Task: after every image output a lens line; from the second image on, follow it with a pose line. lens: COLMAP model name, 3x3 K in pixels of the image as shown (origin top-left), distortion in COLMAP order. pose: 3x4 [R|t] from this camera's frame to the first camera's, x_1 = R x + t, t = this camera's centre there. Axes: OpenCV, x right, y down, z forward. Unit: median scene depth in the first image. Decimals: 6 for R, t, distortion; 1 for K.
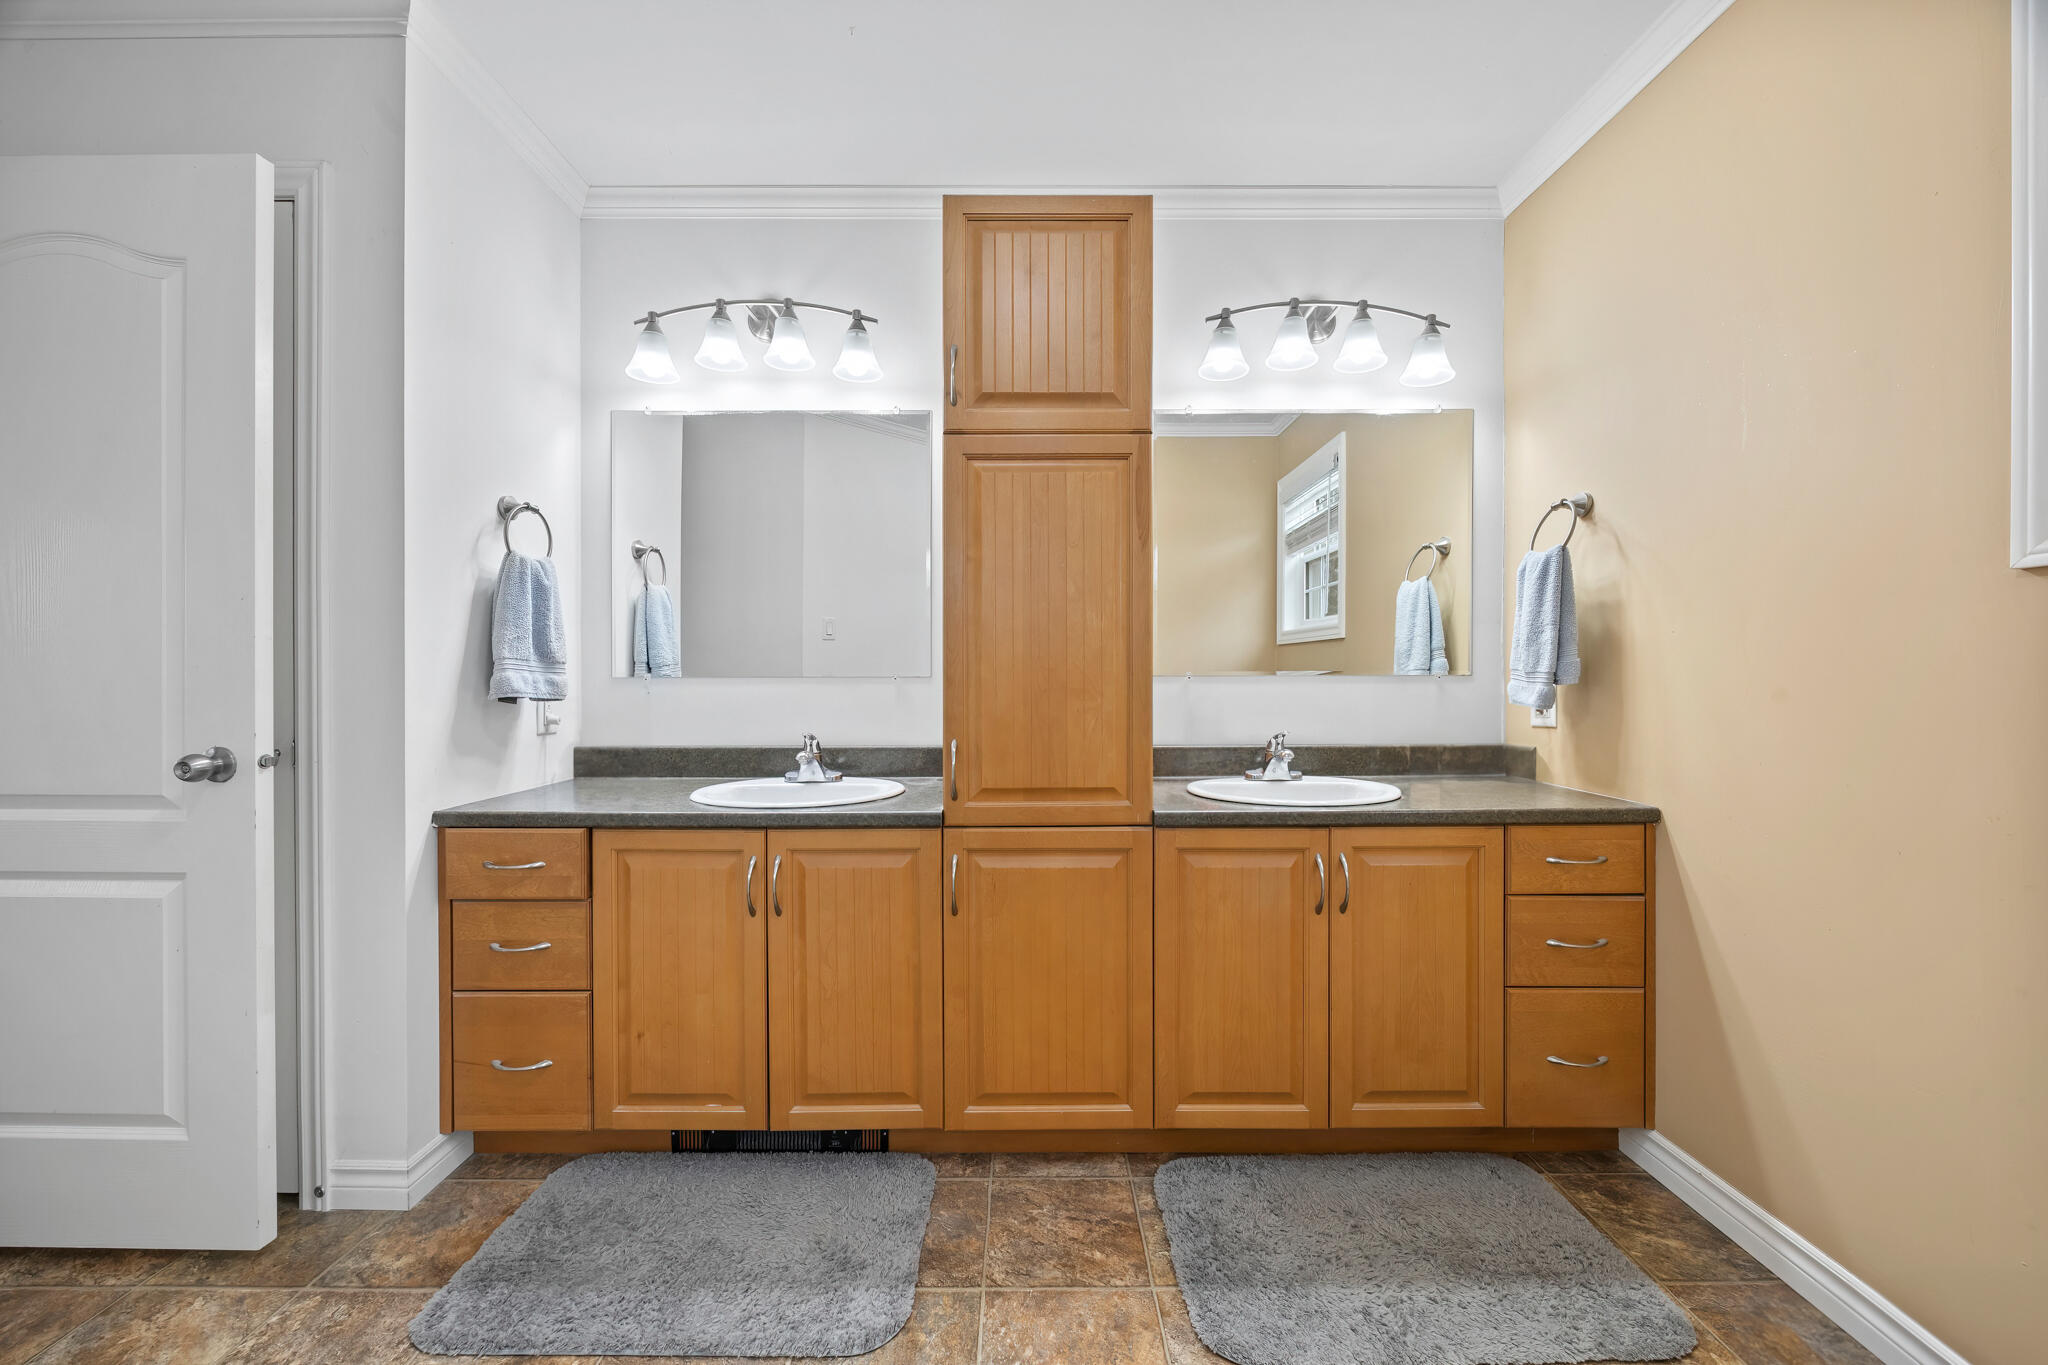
lens RADIAL K [[773.1, 0, 1024.0], [0, 773.1, 682.5], [0, 0, 1]] dist [0.000893, 0.000164]
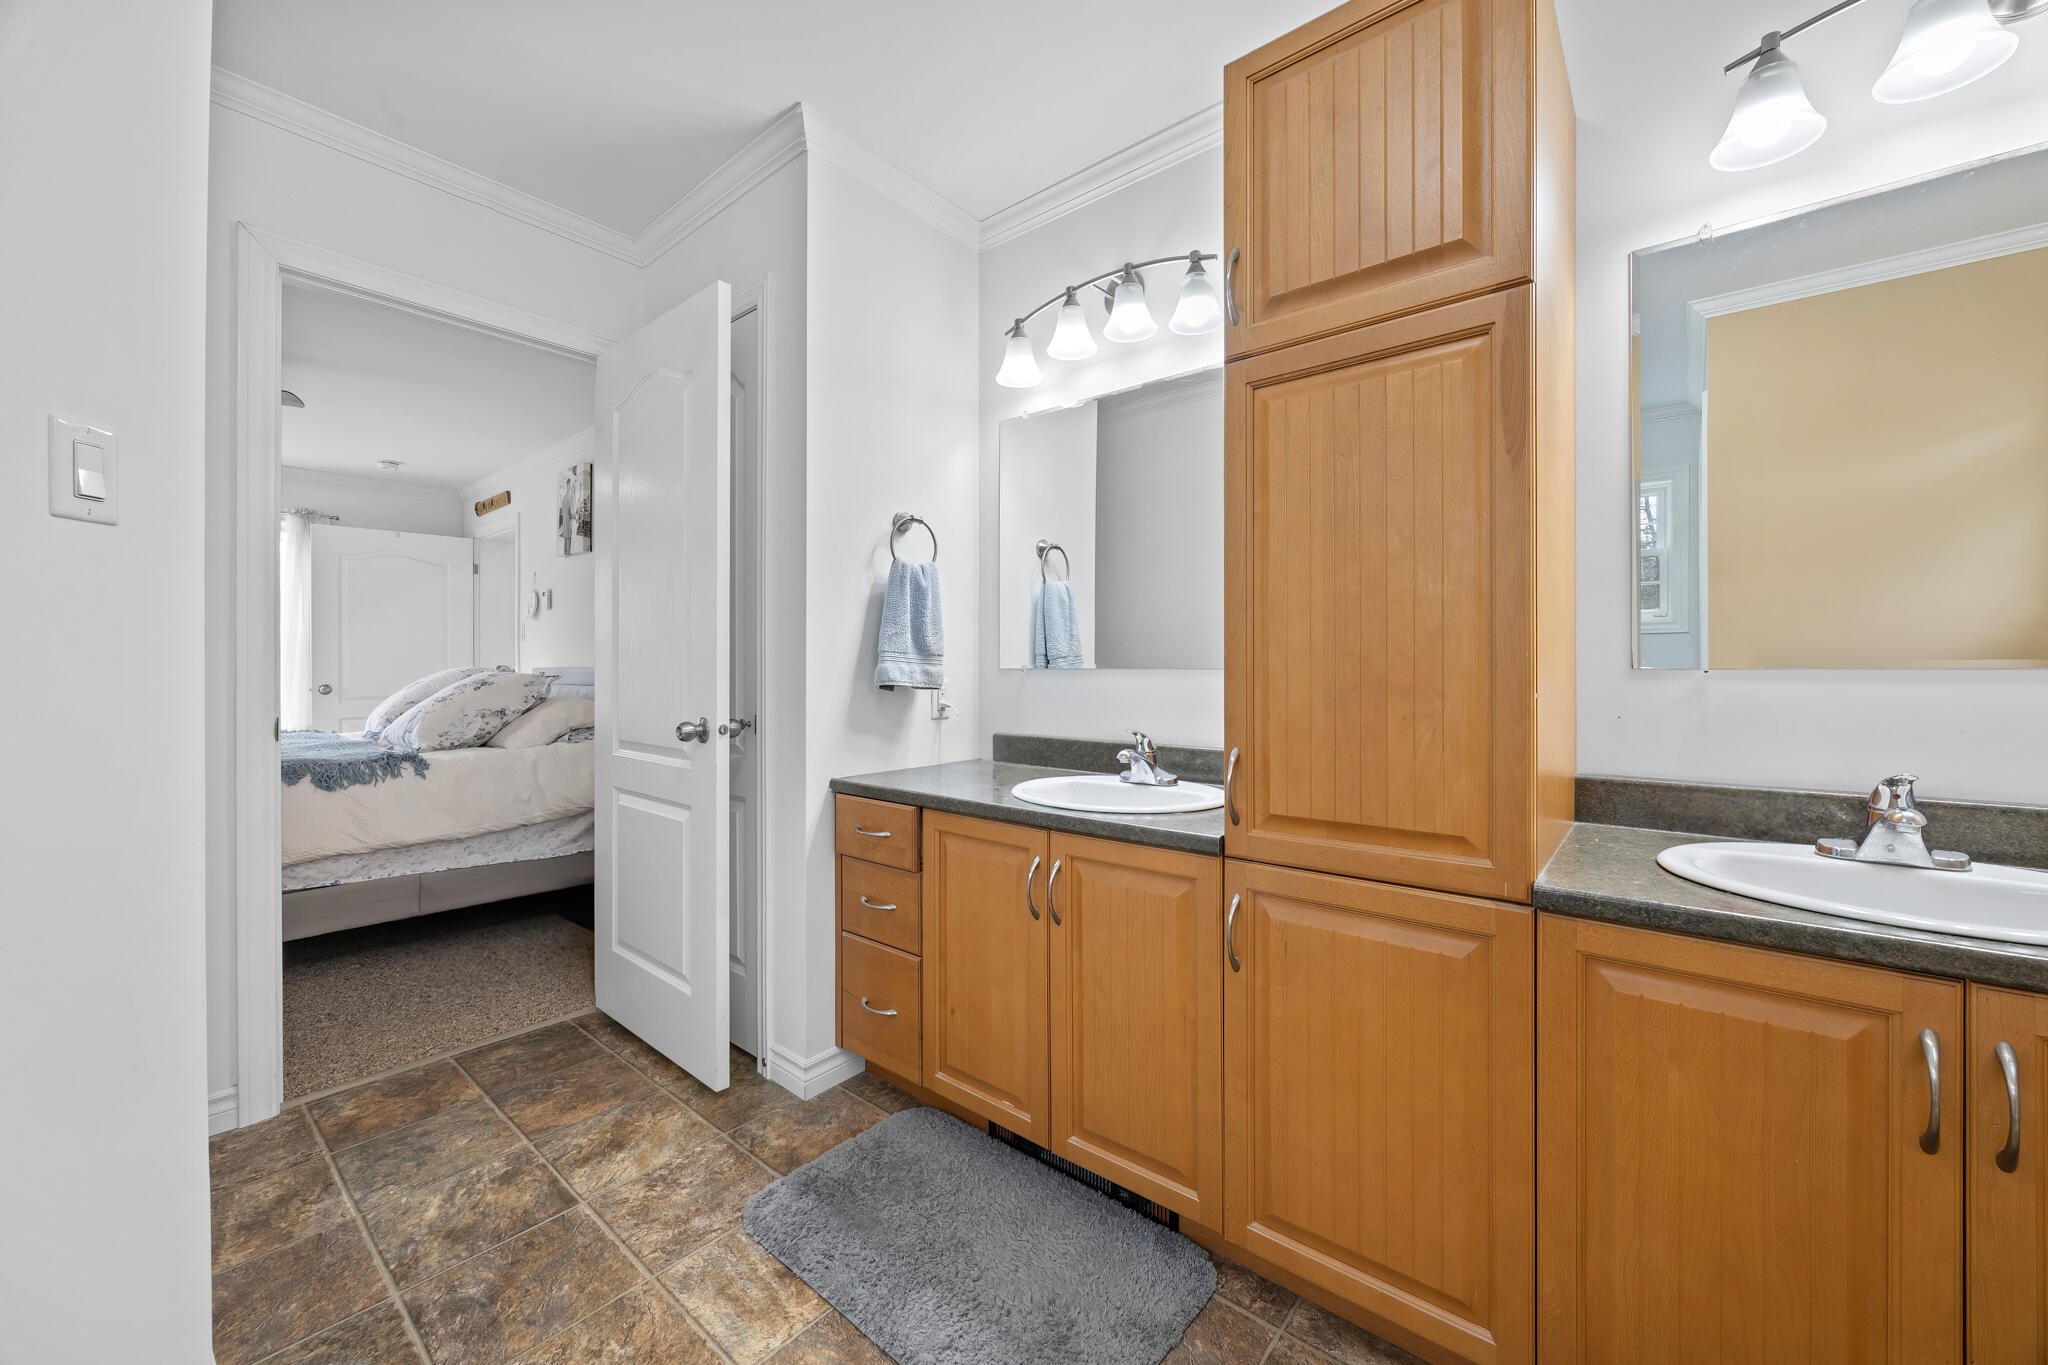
lens RADIAL K [[777.6, 0, 1029.1], [0, 777.6, 670.1], [0, 0, 1]] dist [-0.001048, 0.000046]
pose [[0.773227, 0.003576, -0.634119, 0.247136], [-0.007970, 0.999960, -0.004079, -0.000490], [0.634079, 0.008208, 0.773224, 0.250757]]
